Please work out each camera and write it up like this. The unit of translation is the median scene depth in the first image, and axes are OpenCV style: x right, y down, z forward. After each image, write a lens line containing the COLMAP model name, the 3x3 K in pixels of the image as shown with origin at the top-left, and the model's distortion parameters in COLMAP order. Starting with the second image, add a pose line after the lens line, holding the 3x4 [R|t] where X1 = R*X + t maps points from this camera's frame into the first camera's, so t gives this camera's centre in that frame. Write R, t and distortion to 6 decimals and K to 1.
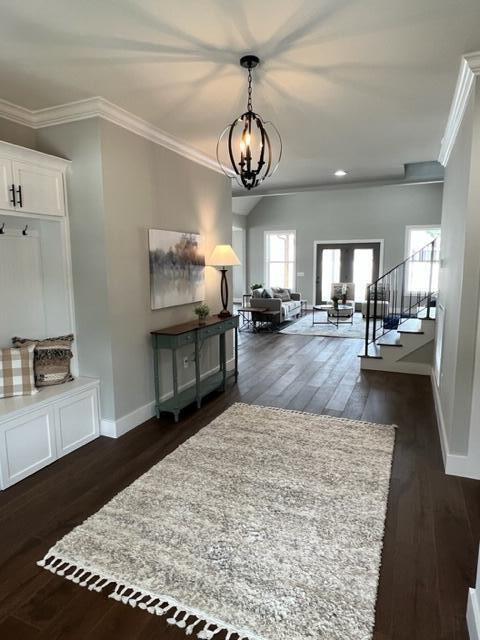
lens RADIAL K [[394.7, 0, 240.0], [0, 394.7, 319.7], [0, 0, 1]] dist [0.003753, 0.000026]
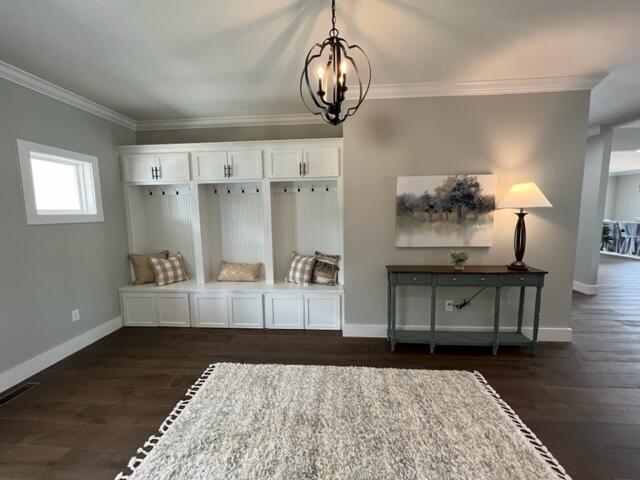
lens RADIAL K [[256.1, 0, 319.0], [0, 256.1, 238.9], [0, 0, 1]] dist [-0.004784, -0.000574]
pose [[0.331363, 0.097914, -0.938409, 0.424558], [-0.126700, 0.990210, 0.058579, -0.067053], [0.934958, 0.099485, 0.340525, 0.568628]]
